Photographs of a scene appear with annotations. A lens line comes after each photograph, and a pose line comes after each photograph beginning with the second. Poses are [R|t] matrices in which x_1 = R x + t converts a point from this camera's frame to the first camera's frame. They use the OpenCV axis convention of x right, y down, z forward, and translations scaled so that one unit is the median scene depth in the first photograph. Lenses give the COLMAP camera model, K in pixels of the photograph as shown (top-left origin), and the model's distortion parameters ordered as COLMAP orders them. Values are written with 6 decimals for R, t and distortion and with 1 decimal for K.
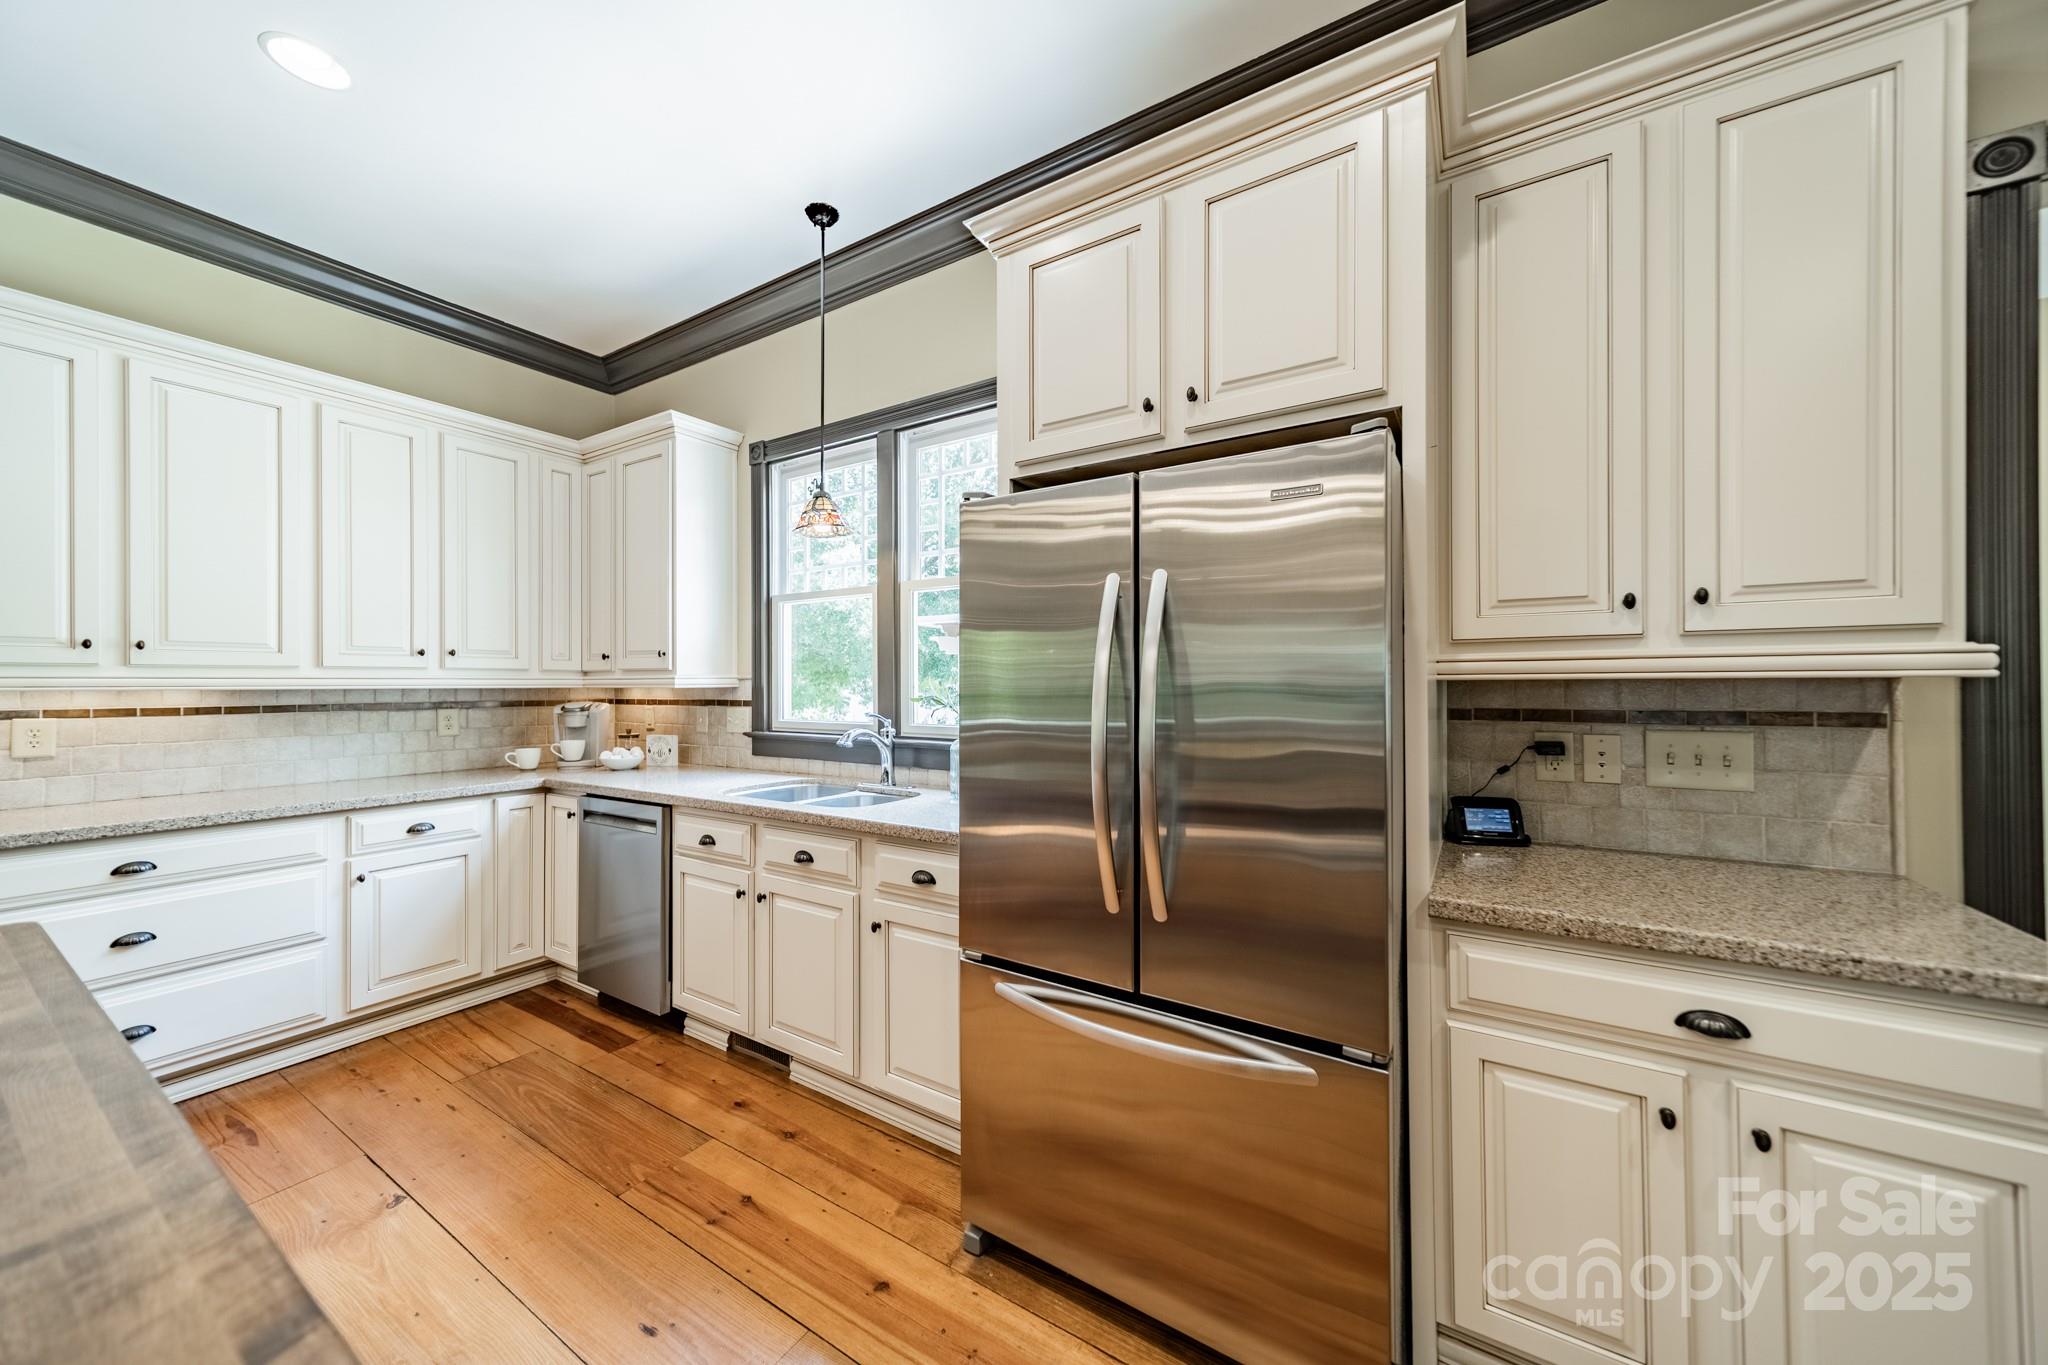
lens RADIAL K [[735.7, 0, 1025.2], [0, 735.7, 677.6], [0, 0, 1]] dist [0.016933, 0.000041]
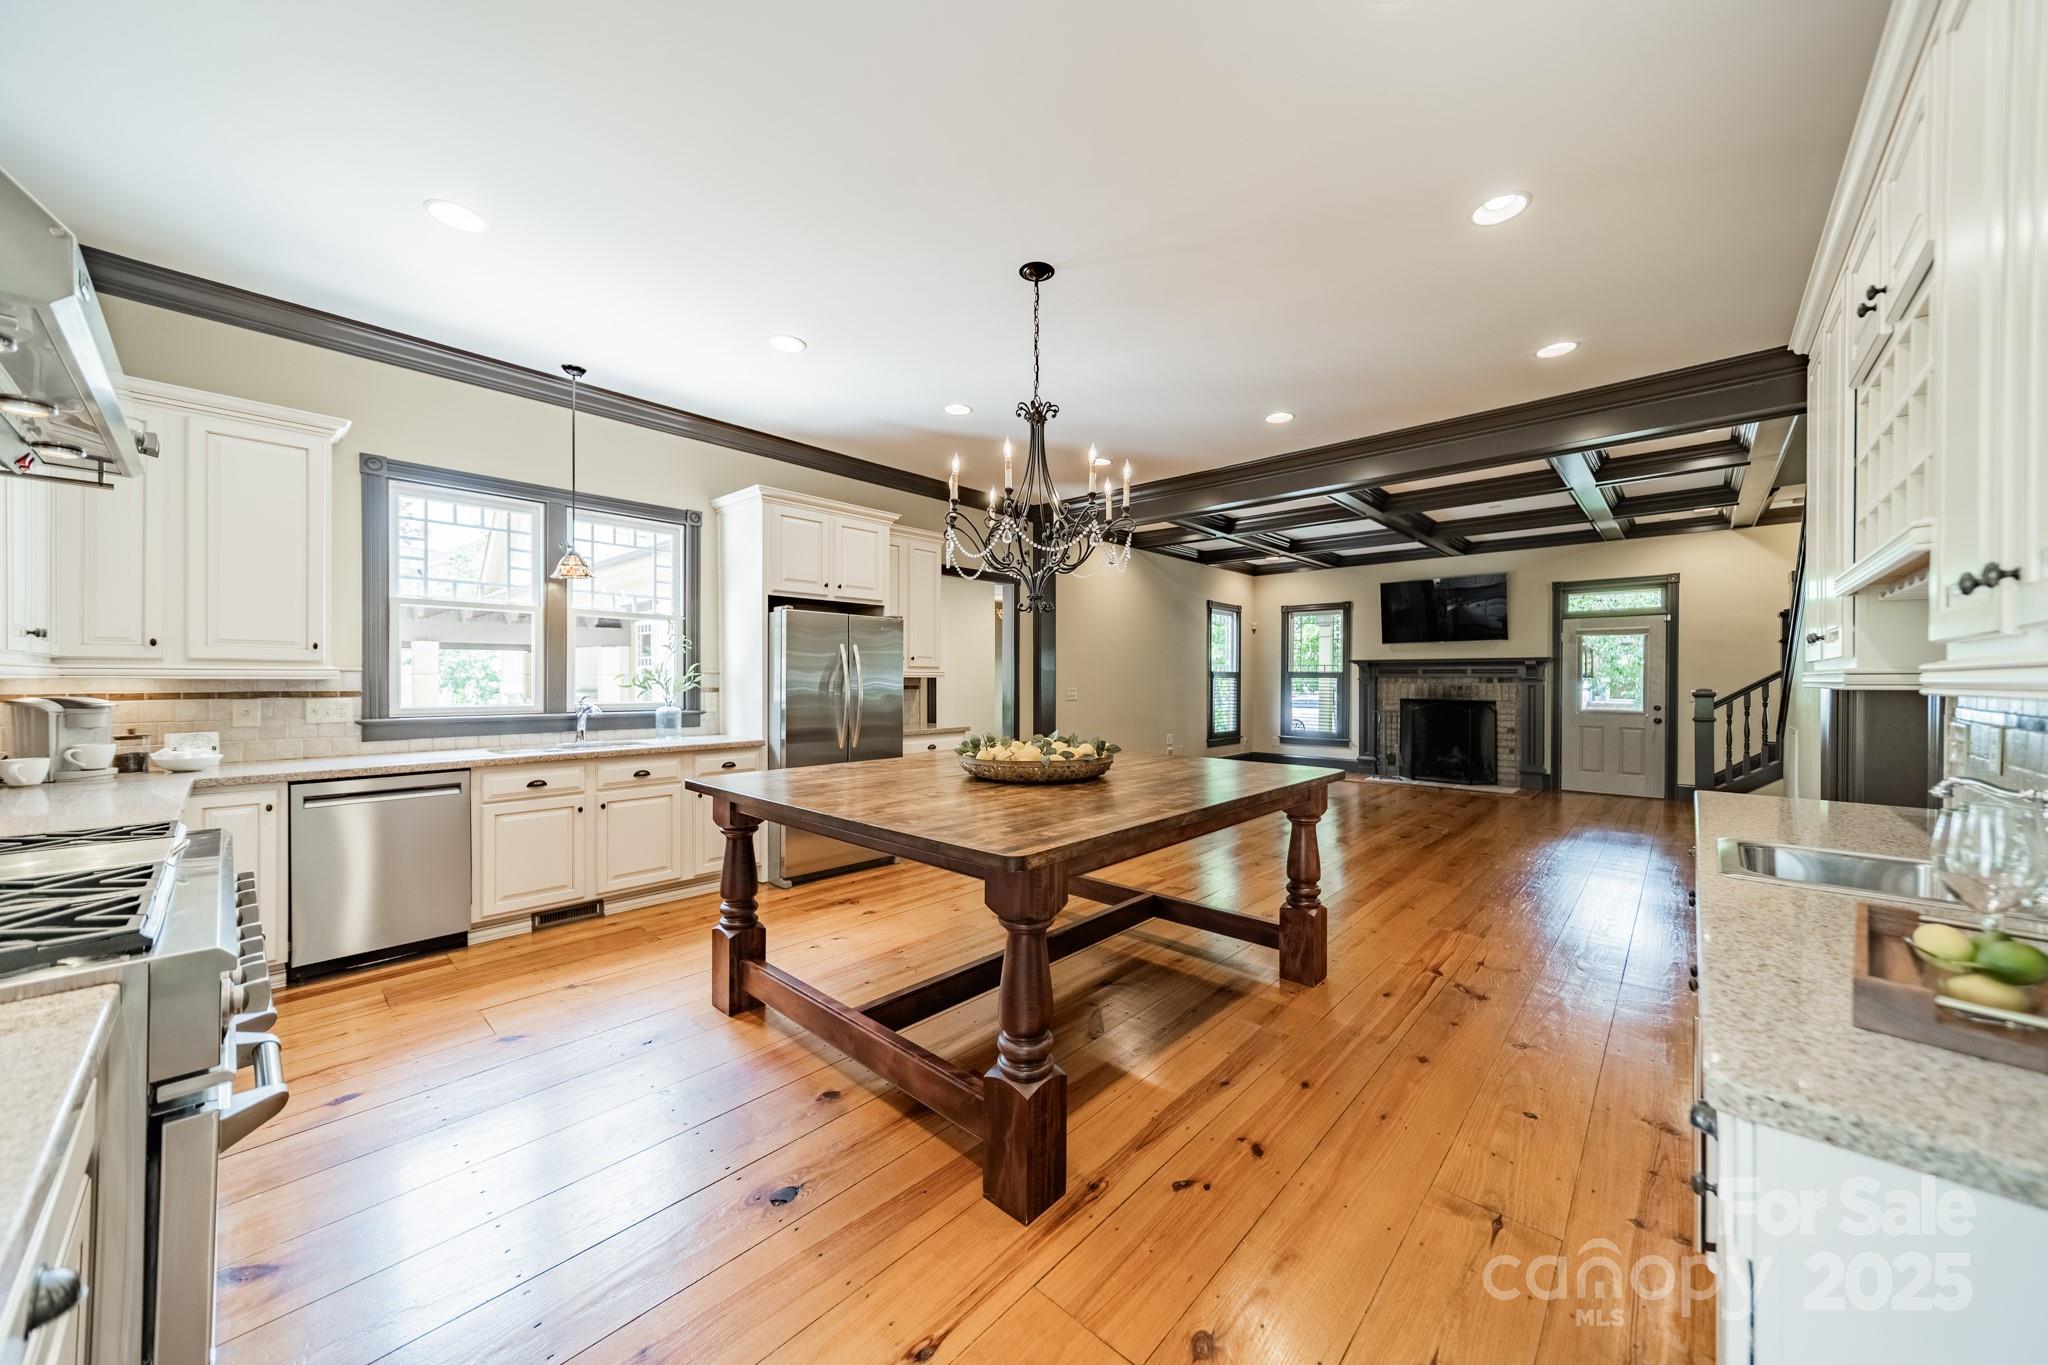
lens RADIAL K [[718.5, 0, 1026.5], [0, 718.5, 680.4], [0, 0, 1]] dist [0.007993, 0.000054]
pose [[0.169986, 0.003898, 0.985439, -1.352541], [-0.008369, 0.999962, -0.002512, 0.010639], [-0.985411, -0.007820, 0.170012, -0.153496]]
